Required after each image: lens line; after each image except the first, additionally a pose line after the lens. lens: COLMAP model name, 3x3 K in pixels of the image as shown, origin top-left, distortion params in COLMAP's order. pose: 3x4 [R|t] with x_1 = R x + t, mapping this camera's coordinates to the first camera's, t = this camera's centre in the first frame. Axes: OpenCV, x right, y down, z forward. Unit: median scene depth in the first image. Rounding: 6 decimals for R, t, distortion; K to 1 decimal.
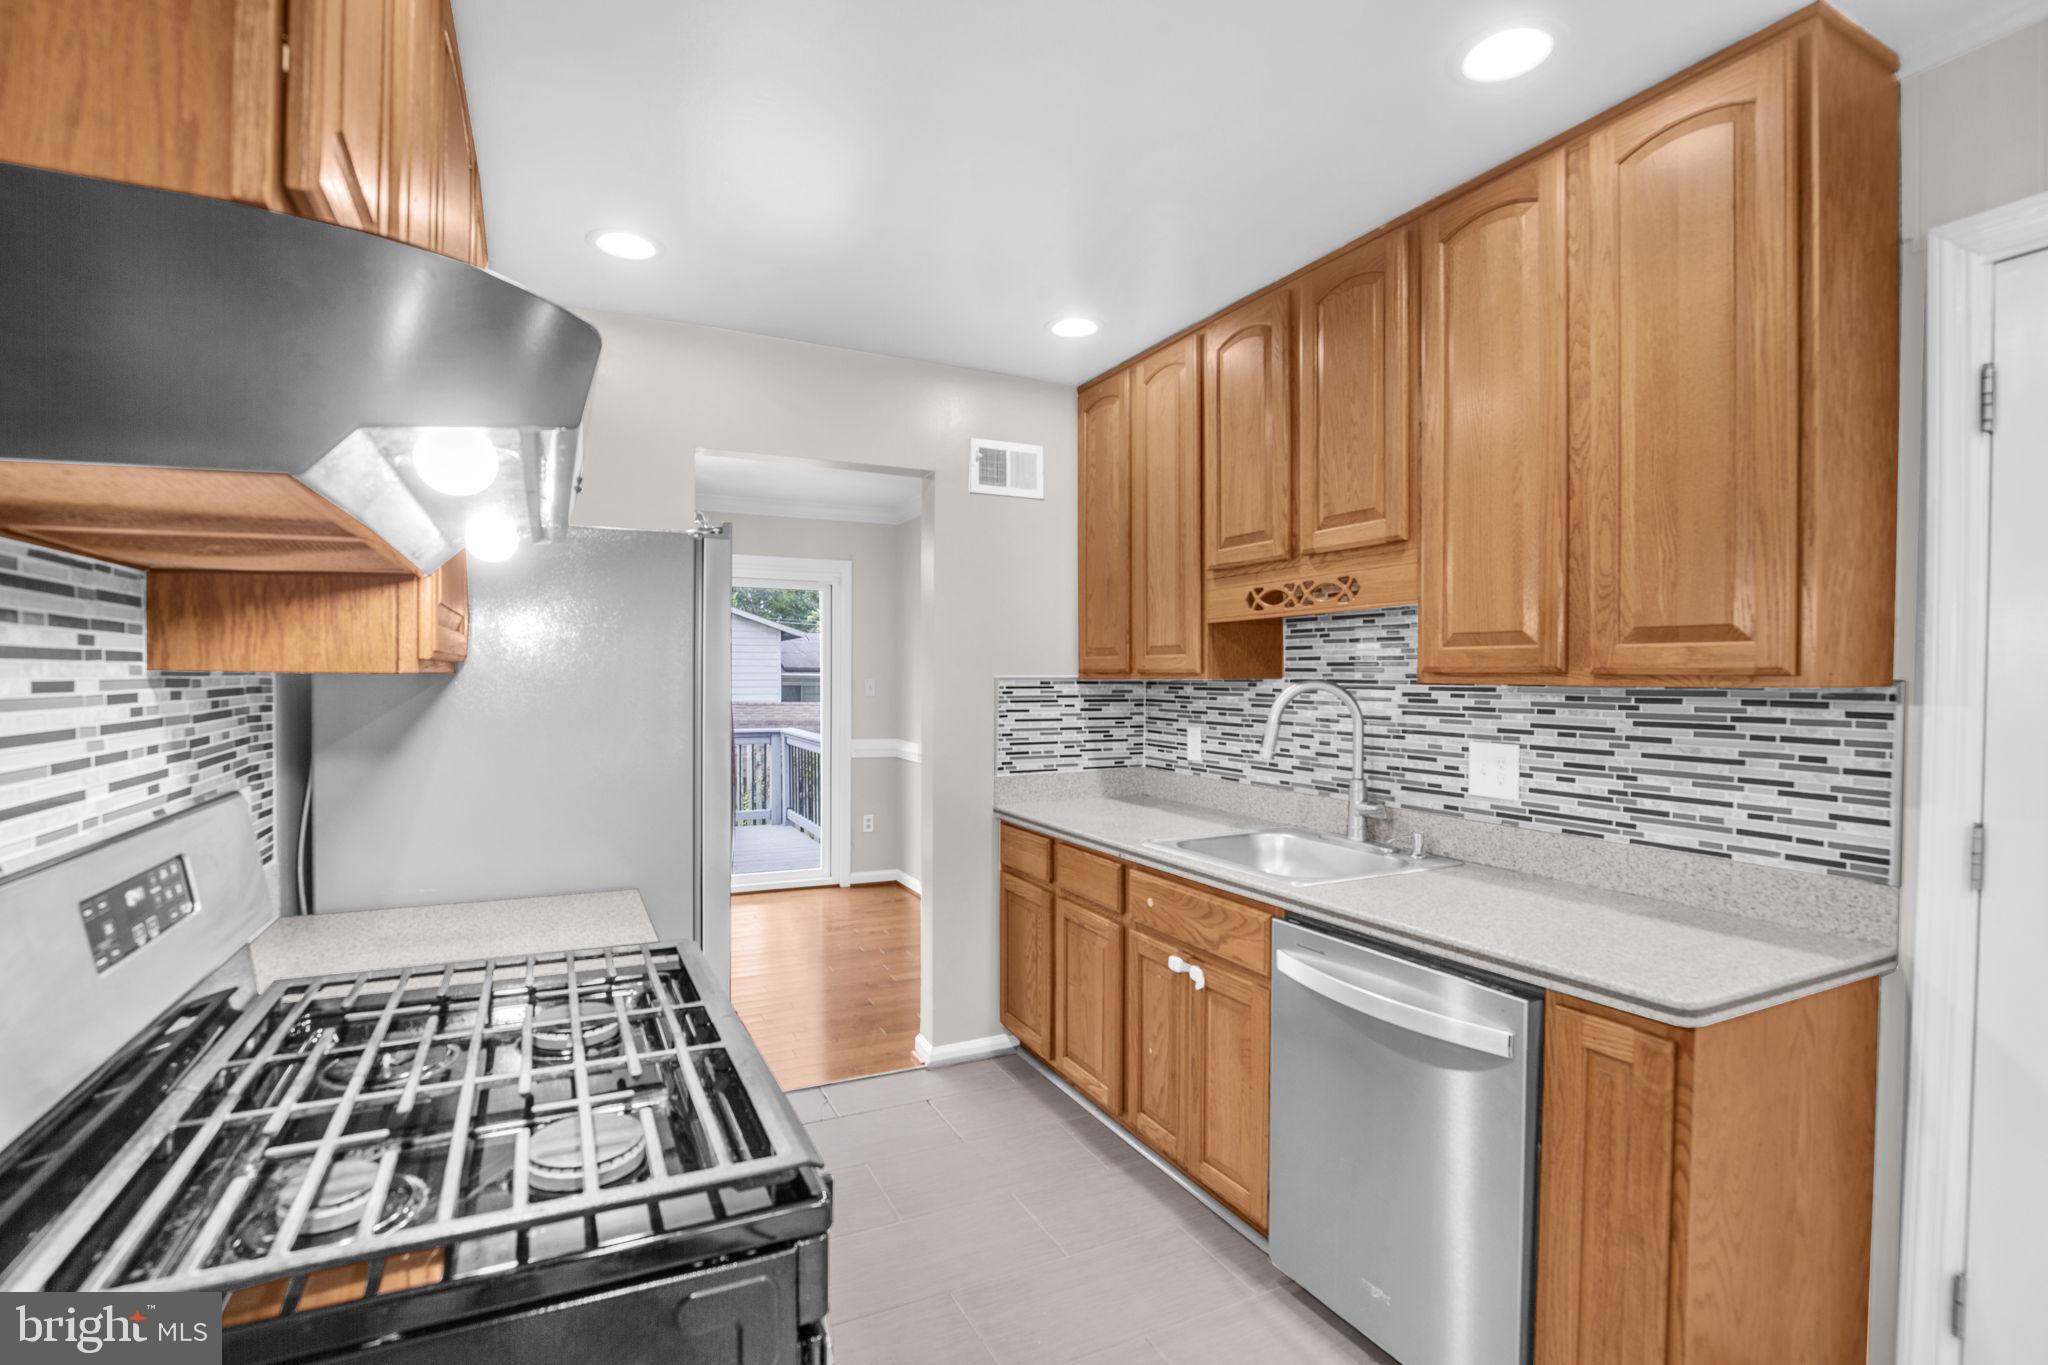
lens RADIAL K [[928.9, 0, 1009.1], [0, 928.9, 697.7], [0, 0, 1]] dist [-0.032797, 0.000052]
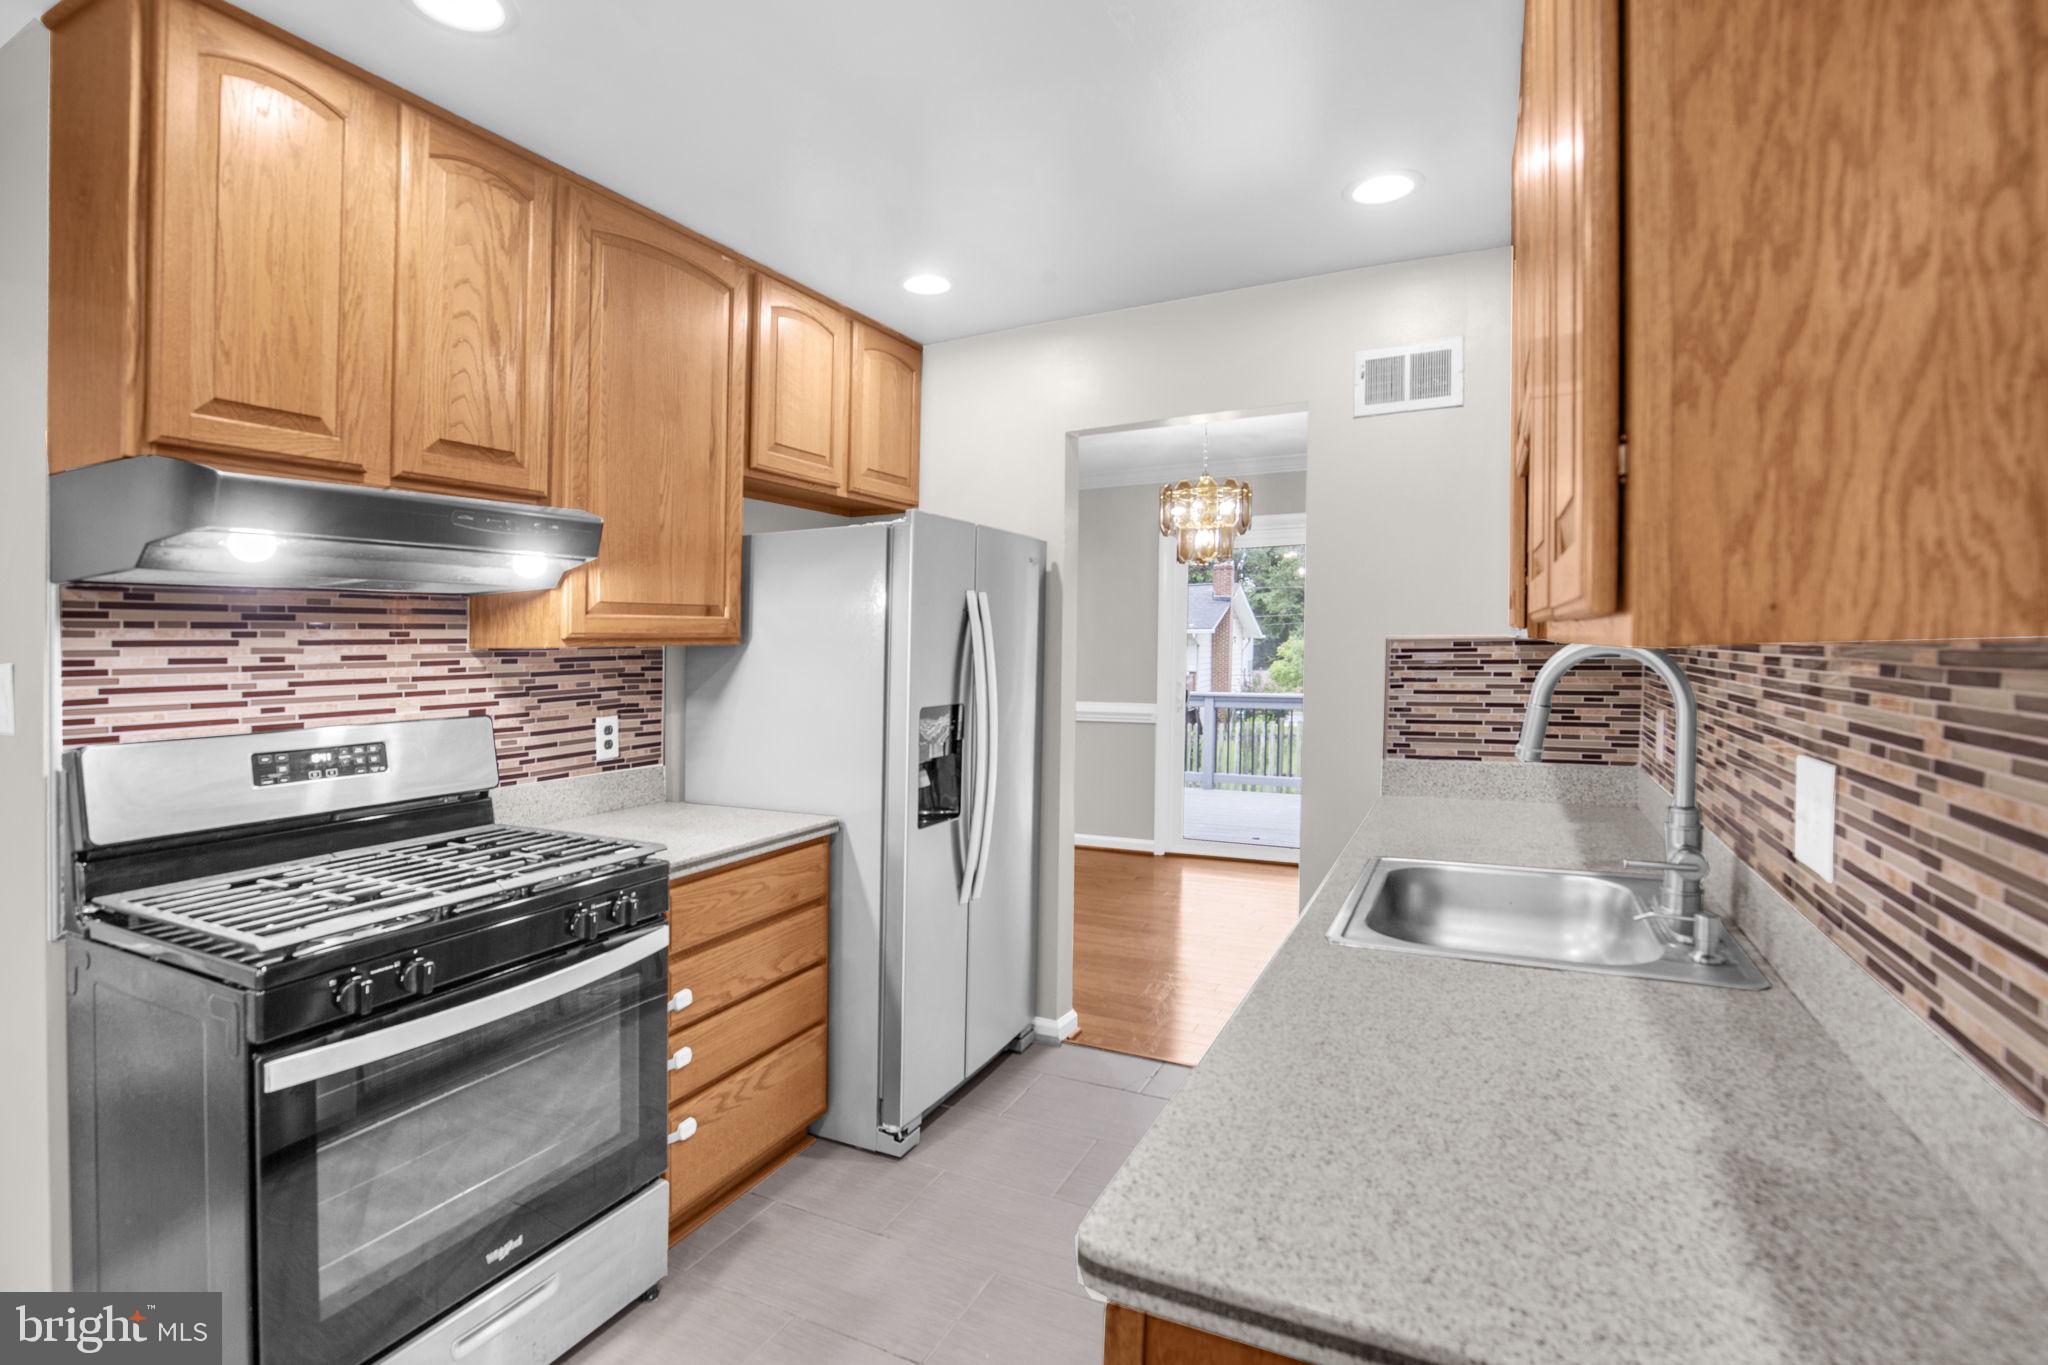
lens RADIAL K [[953.4, 0, 1020.7], [0, 953.4, 659.4], [0, 0, 1]] dist [-0.026424, 0.000654]
pose [[0.608112, 0.000181, -0.793852, 0.759840], [-0.001226, 0.999999, -0.000711, -0.004029], [0.793851, 0.001406, 0.608111, 0.408547]]
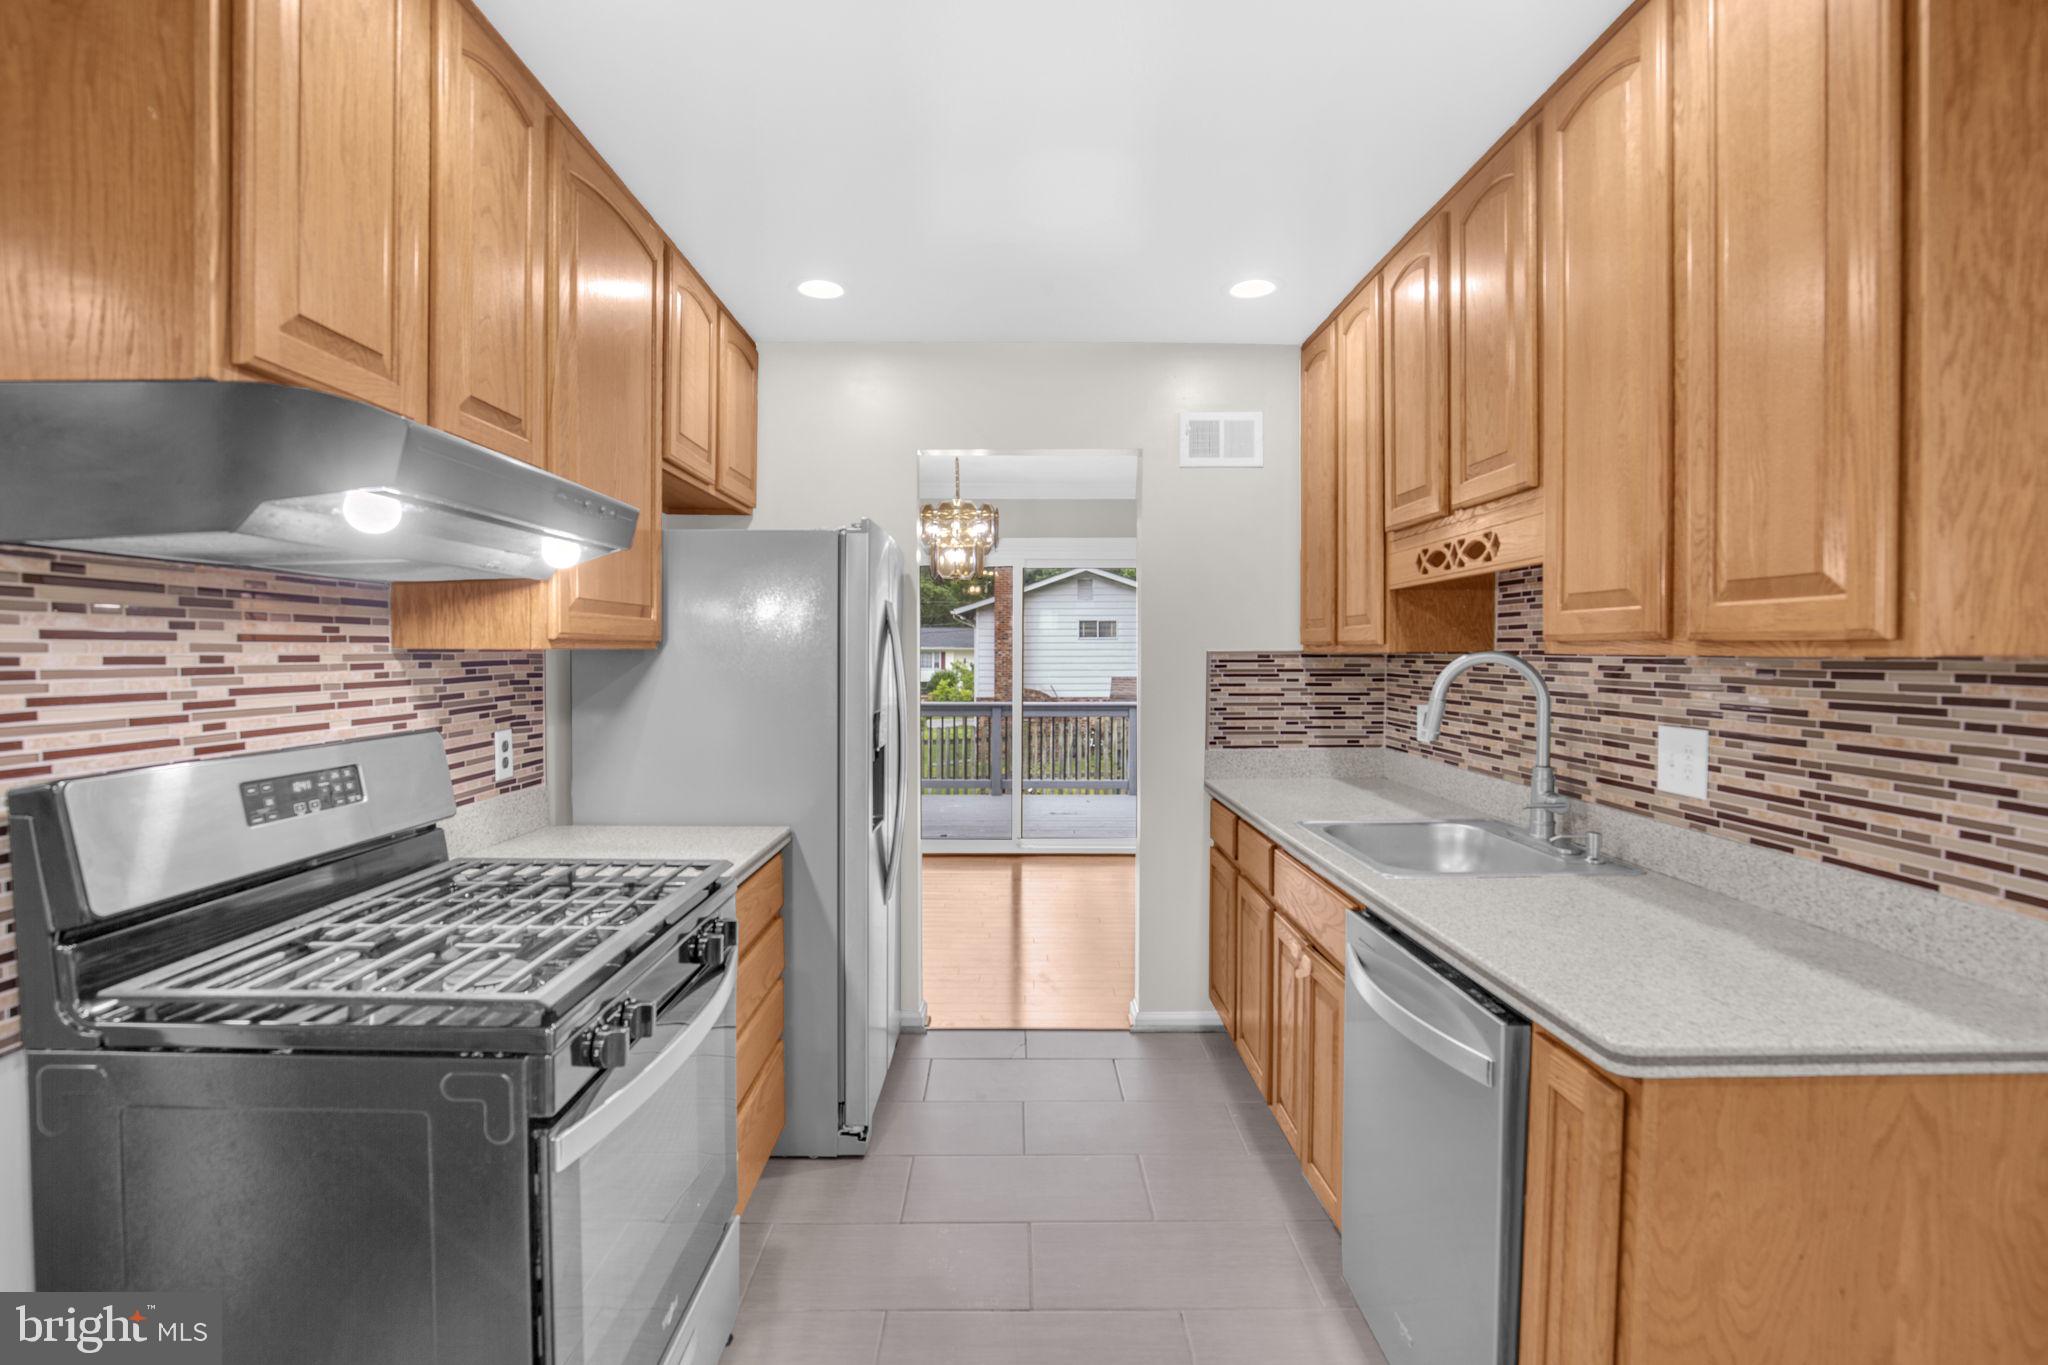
lens RADIAL K [[936.3, 0, 1024.0], [0, 936.3, 682.5], [0, 0, 1]] dist [-0.027345, 0.000461]
pose [[0.902497, 0.008155, -0.430619, 0.403432], [-0.004212, 0.999940, 0.010110, 0.004236], [0.430676, -0.007311, 0.902477, 0.020276]]
